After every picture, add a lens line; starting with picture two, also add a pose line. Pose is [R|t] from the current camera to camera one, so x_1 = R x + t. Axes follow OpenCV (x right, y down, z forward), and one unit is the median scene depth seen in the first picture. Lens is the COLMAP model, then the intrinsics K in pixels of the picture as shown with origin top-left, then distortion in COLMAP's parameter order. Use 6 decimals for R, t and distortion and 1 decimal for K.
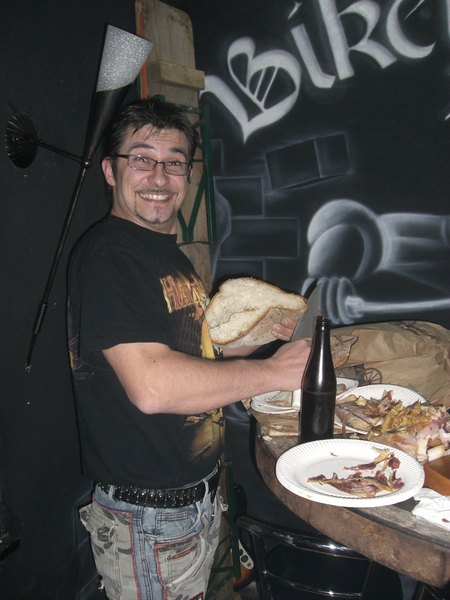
lens RADIAL K [[675.8, 0, 240.3], [0, 675.8, 291.9], [0, 0, 1]] dist [-0.076091, 0.000000]
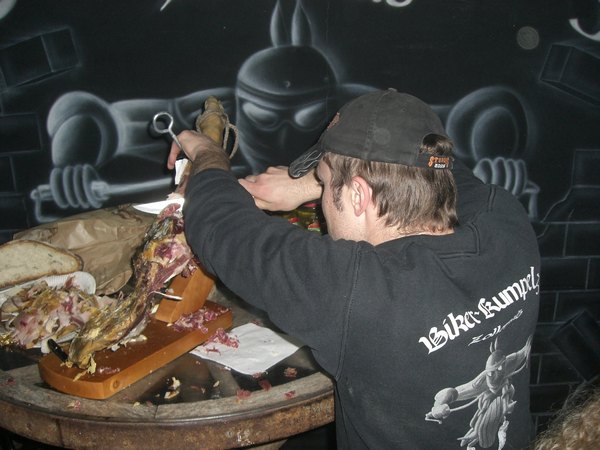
lens RADIAL K [[645.7, 0, 300.1], [0, 645.7, 225.3], [0, 0, 1]] dist [-0.098665, 0.000000]
pose [[0.941947, -0.135315, 0.307287, 0.150703], [0.099815, 0.986672, 0.128516, -0.022896], [-0.320581, -0.090383, 0.942899, -0.072806]]
